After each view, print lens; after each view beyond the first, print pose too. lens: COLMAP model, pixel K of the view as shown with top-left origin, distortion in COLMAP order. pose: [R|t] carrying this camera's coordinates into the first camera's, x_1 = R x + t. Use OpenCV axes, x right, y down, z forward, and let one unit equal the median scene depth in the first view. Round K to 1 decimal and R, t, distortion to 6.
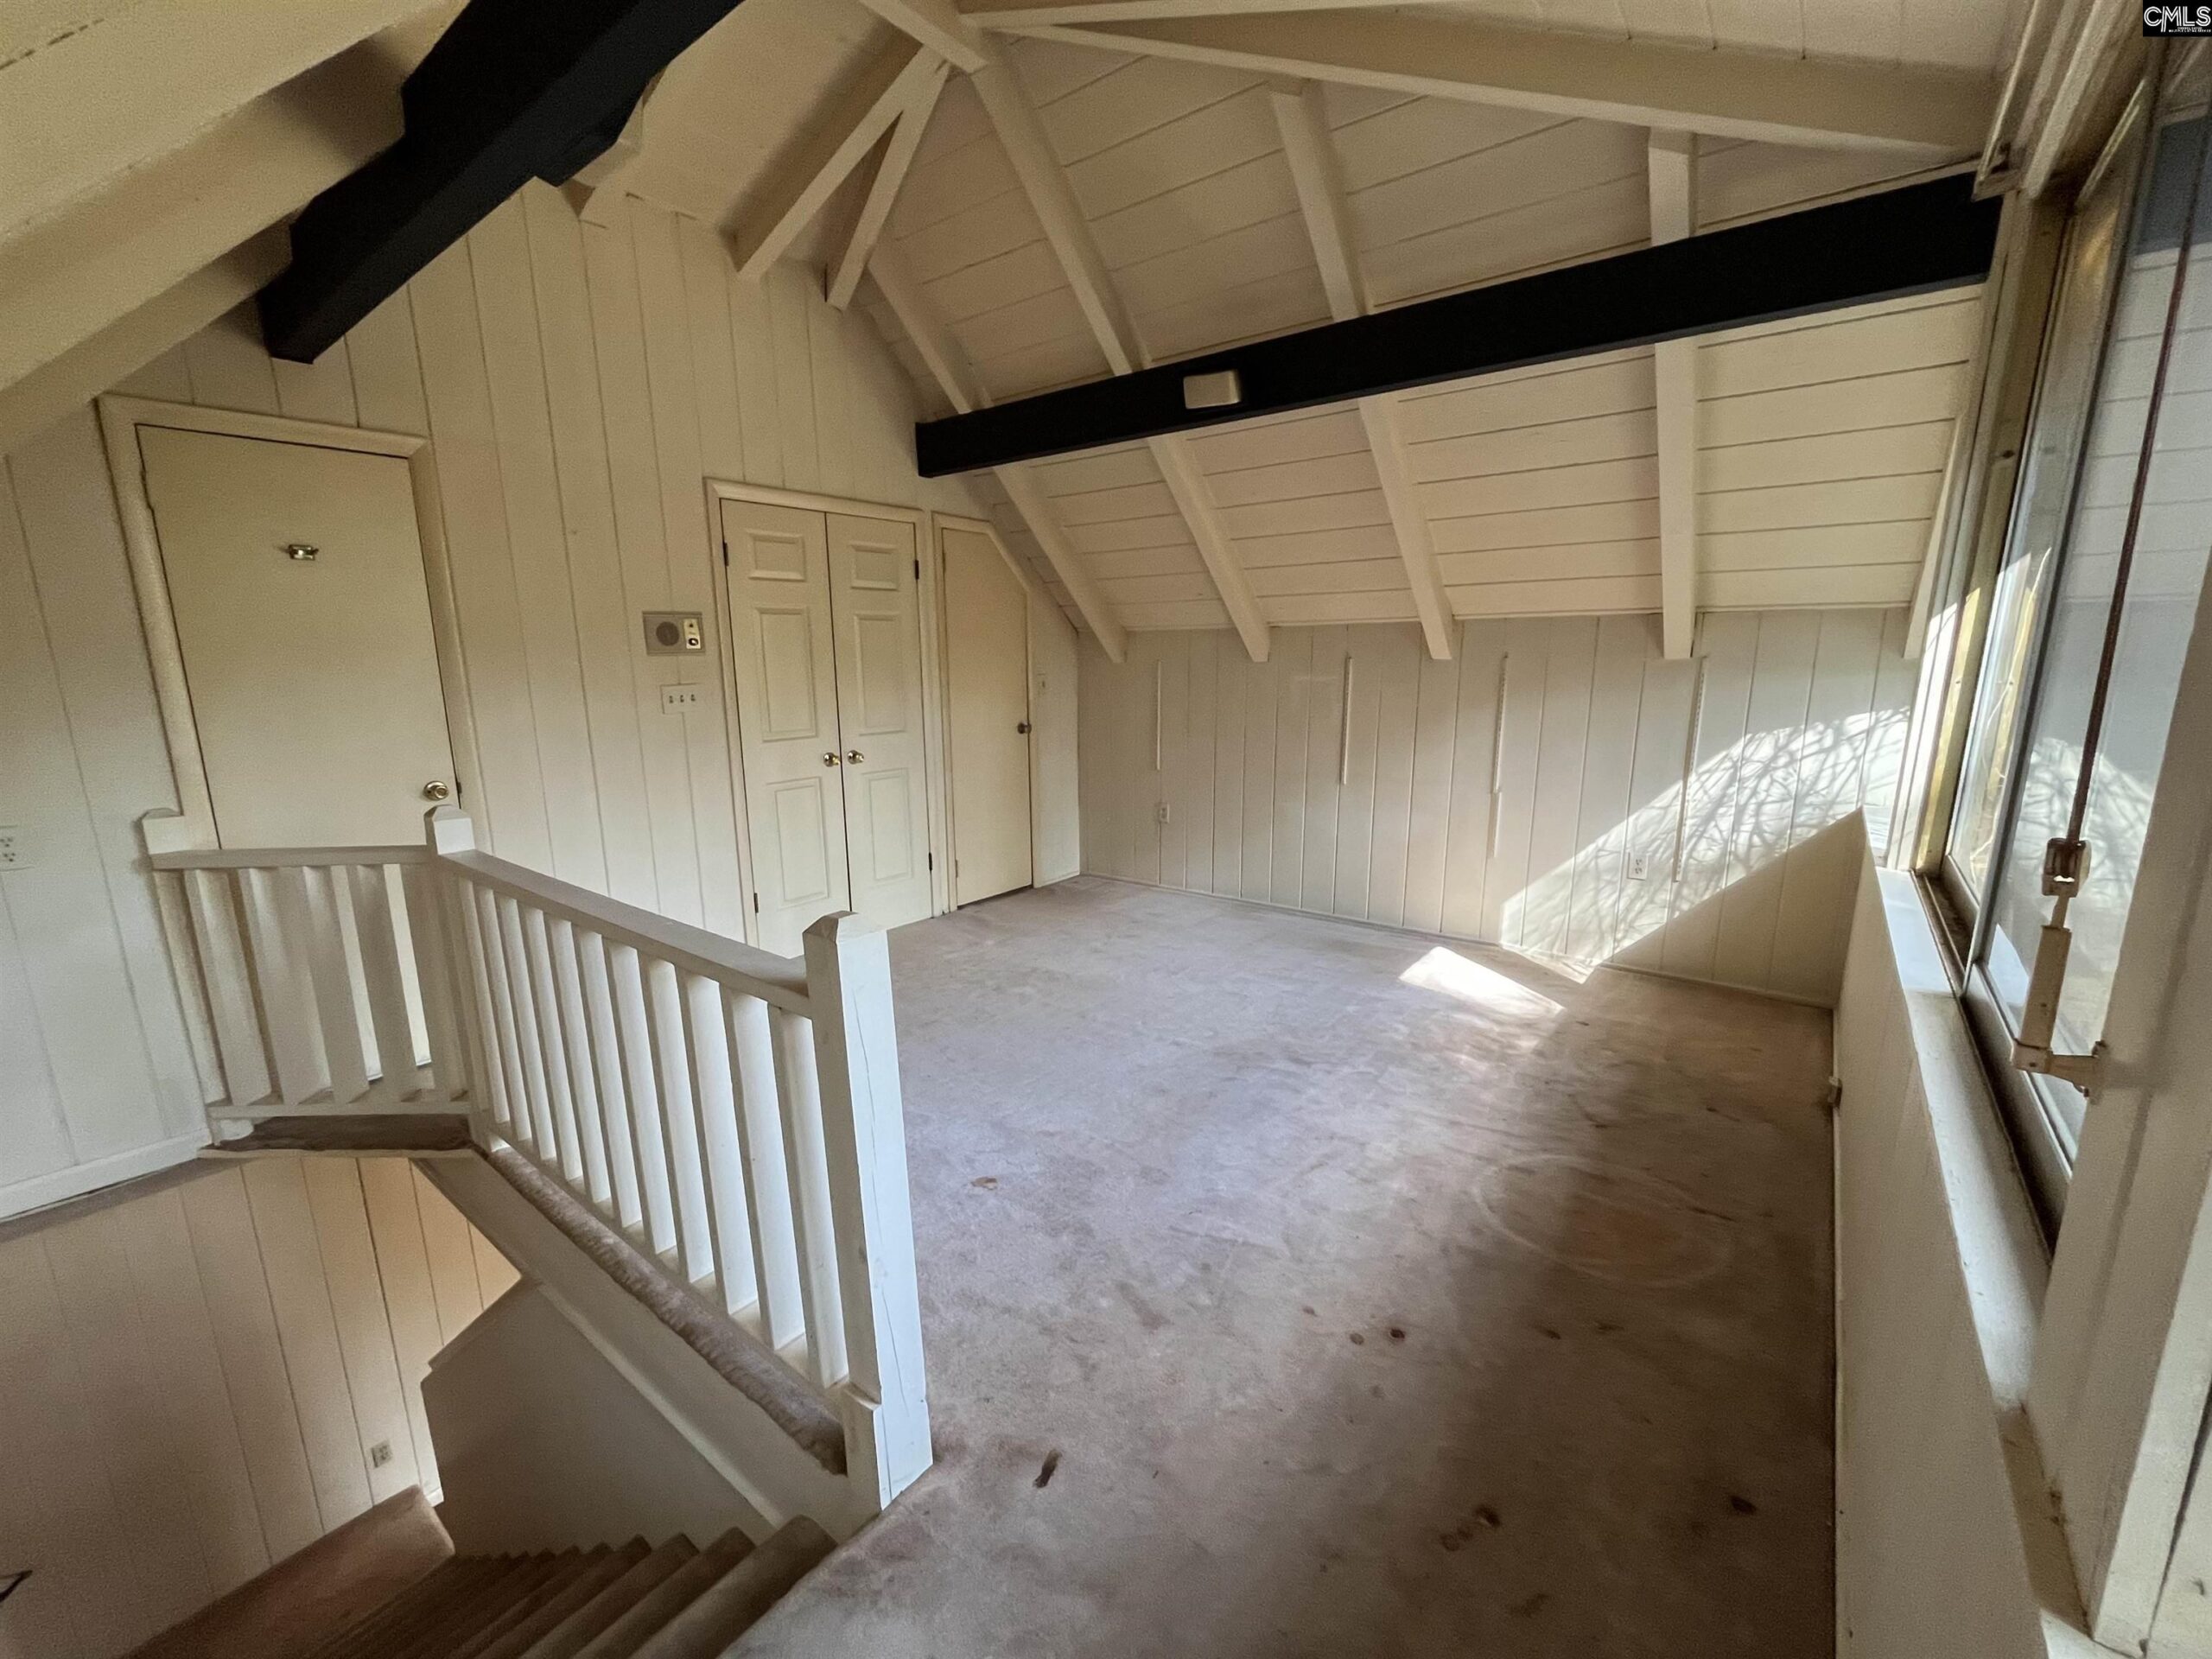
lens RADIAL K [[894.7, 0, 1111.8], [0, 894.7, 832.4], [0, 0, 1]] dist [0.002108, 0.001157]
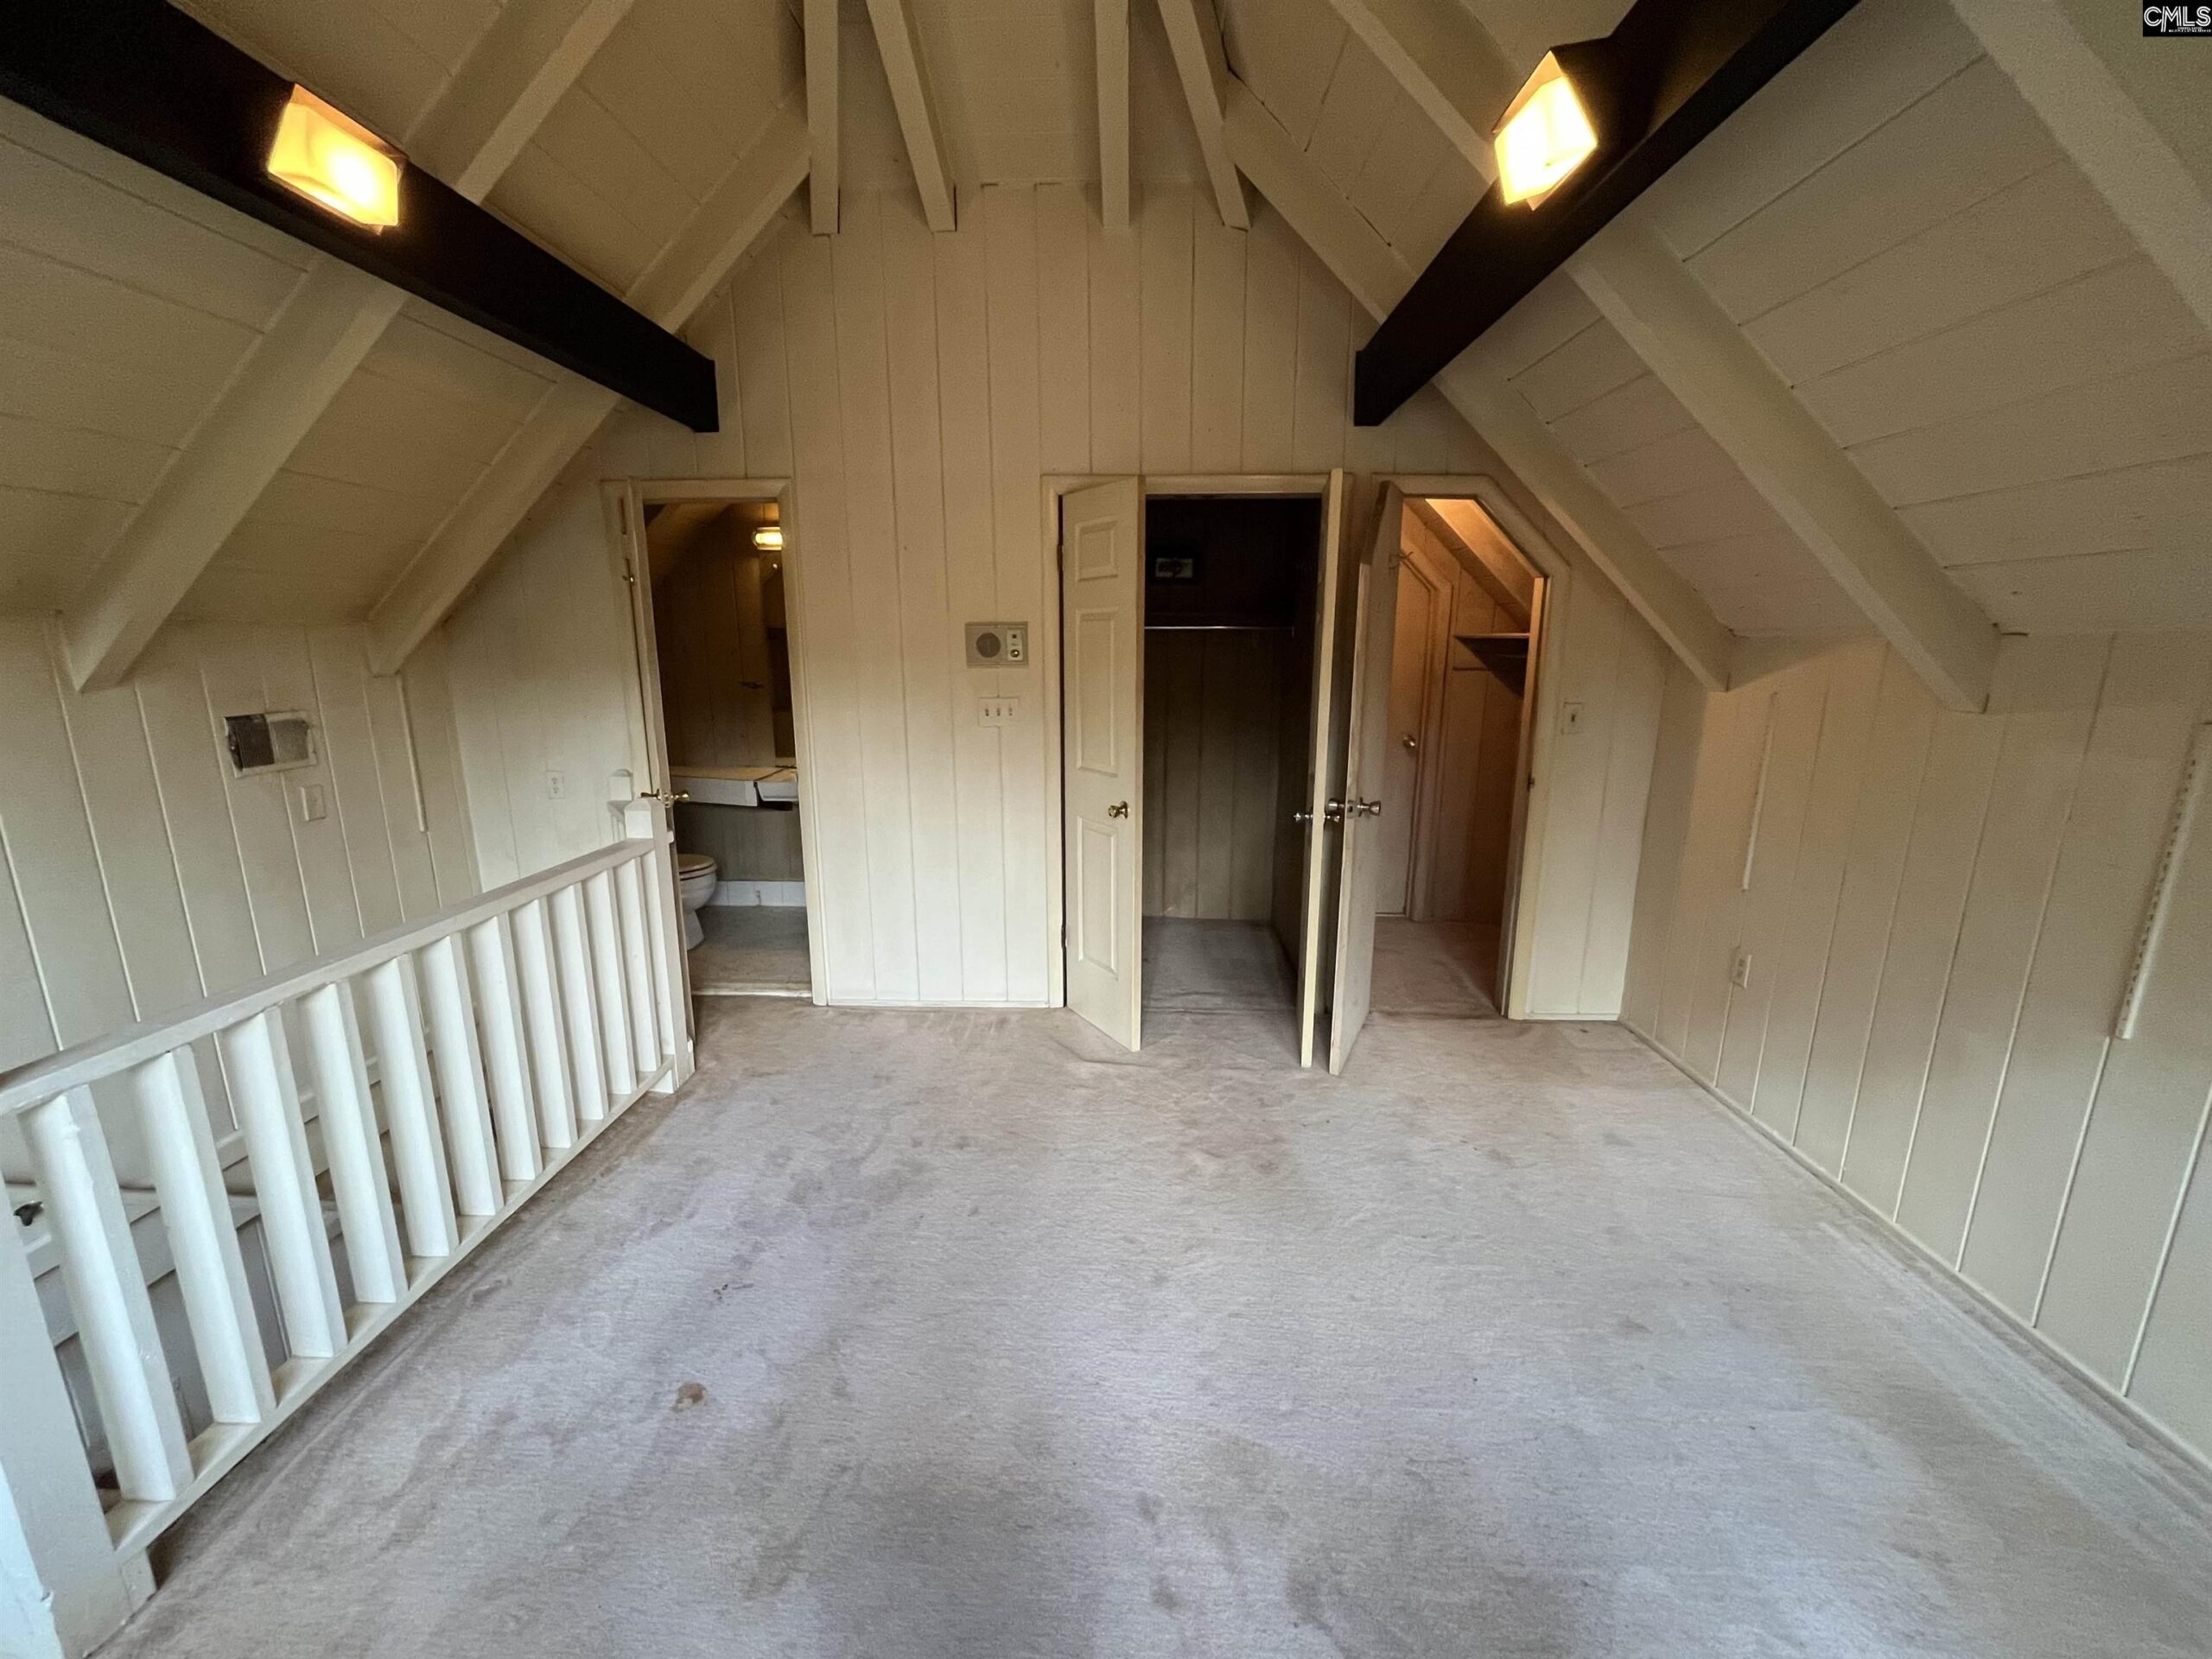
lens RADIAL K [[894.7, 0, 1098.7], [0, 894.7, 832.5], [0, 0, 1]] dist [0.002108, 0.001157]
pose [[0.578174, 0.179704, -0.795878, 0.340509], [-0.169681, 0.980600, 0.098147, -0.122088], [0.798075, 0.078299, 0.597449, 0.470710]]
